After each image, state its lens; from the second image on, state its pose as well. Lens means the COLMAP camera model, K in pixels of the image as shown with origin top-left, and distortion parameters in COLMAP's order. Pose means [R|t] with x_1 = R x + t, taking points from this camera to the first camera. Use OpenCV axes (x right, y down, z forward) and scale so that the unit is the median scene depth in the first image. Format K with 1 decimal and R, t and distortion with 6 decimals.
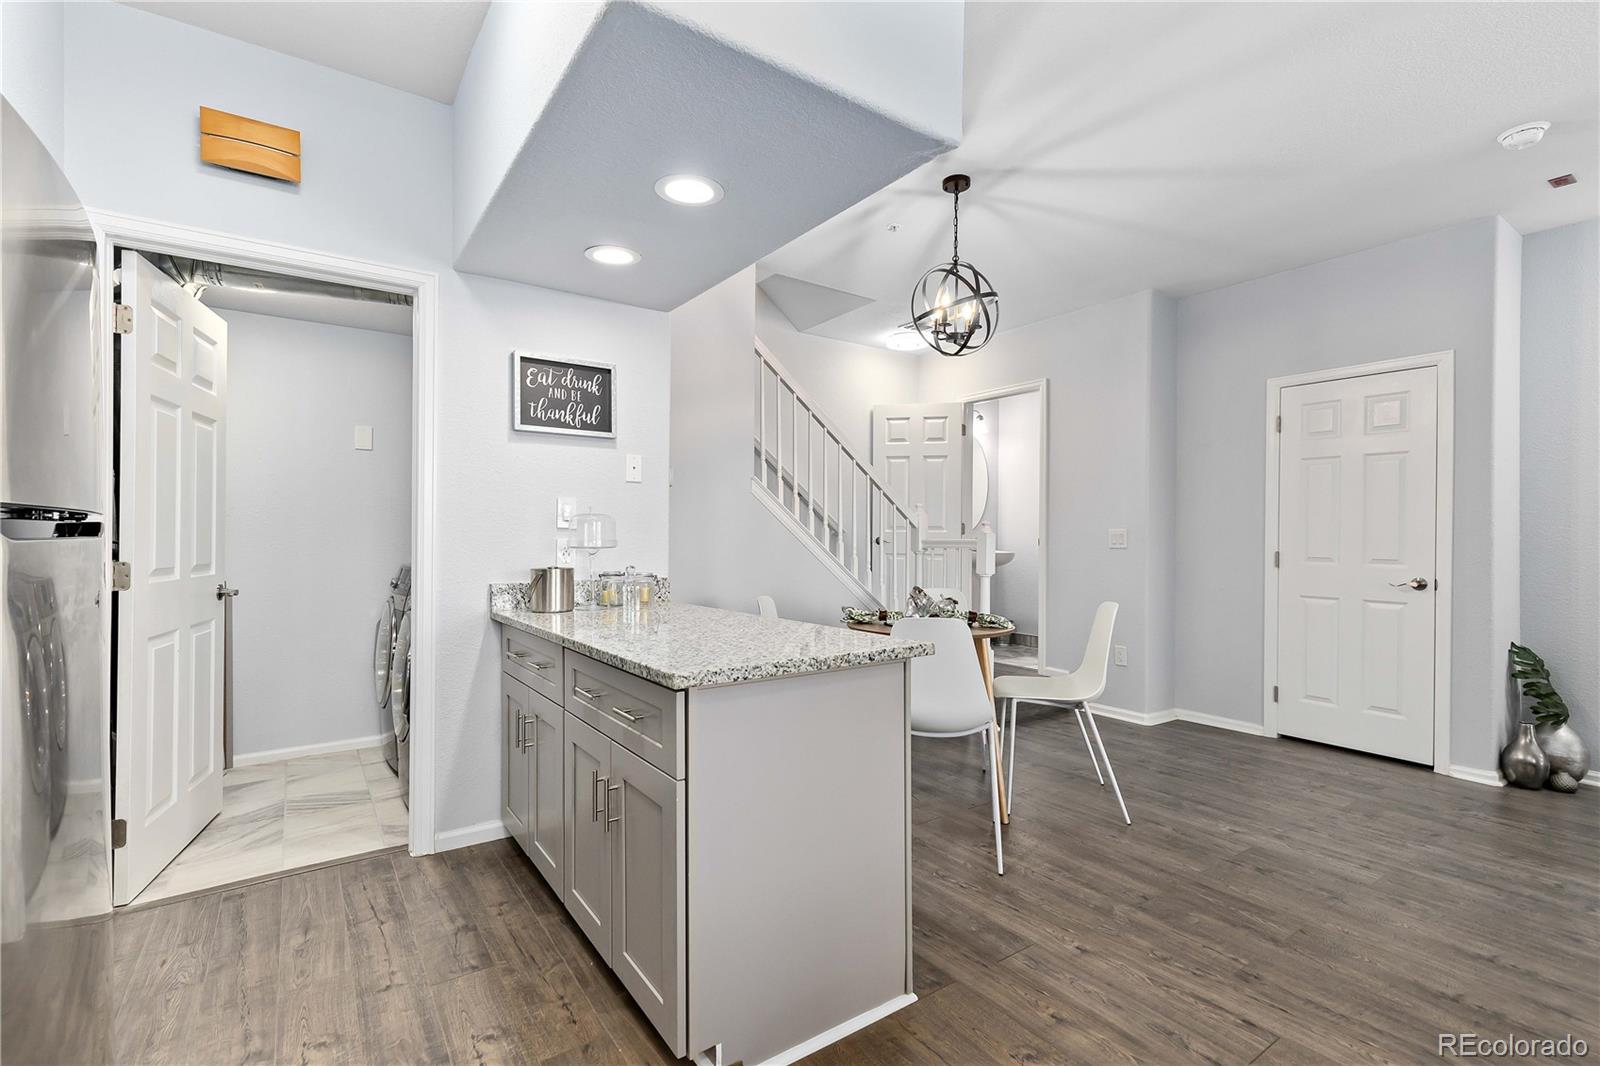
lens RADIAL K [[724.1, 0, 794.5], [0, 724.1, 535.2], [0, 0, 1]] dist [0.009590, -0.002546]
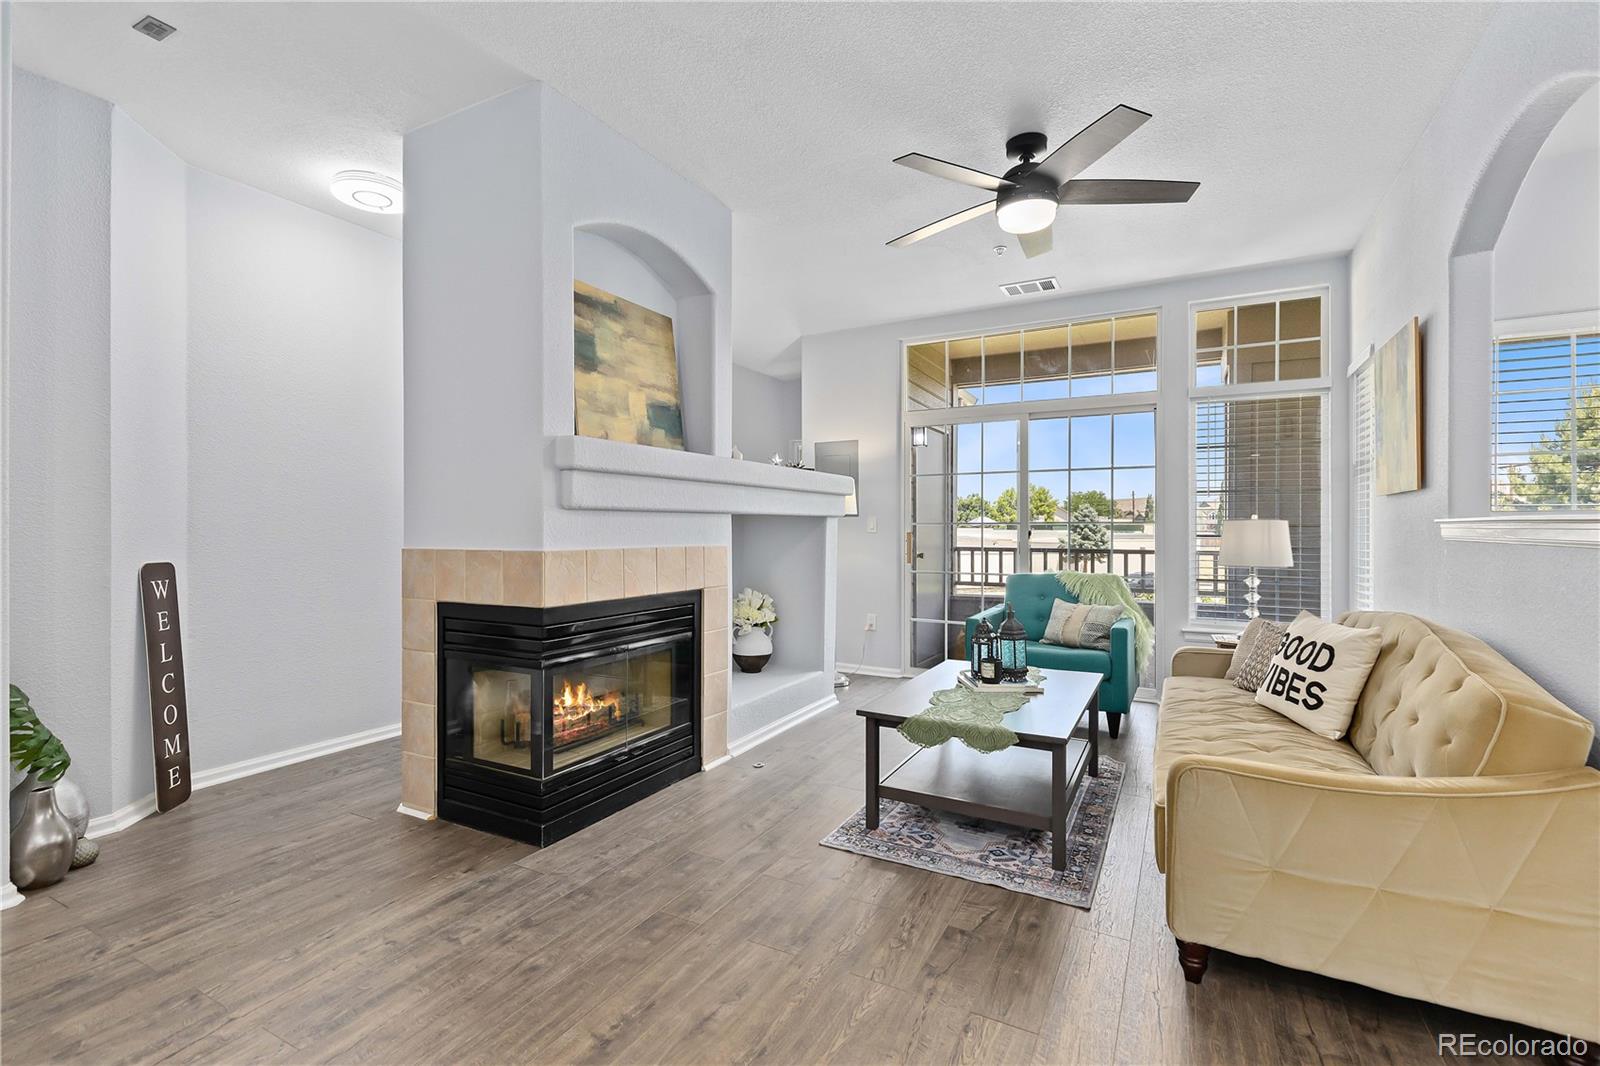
lens RADIAL K [[724.1, 0, 794.1], [0, 724.1, 529.2], [0, 0, 1]] dist [0.009590, -0.002546]
pose [[-0.449433, -0.009754, 0.893261, 0.111501], [-0.007819, 0.999945, 0.006985, 0.009336], [-0.893280, -0.003846, -0.449485, 0.851839]]
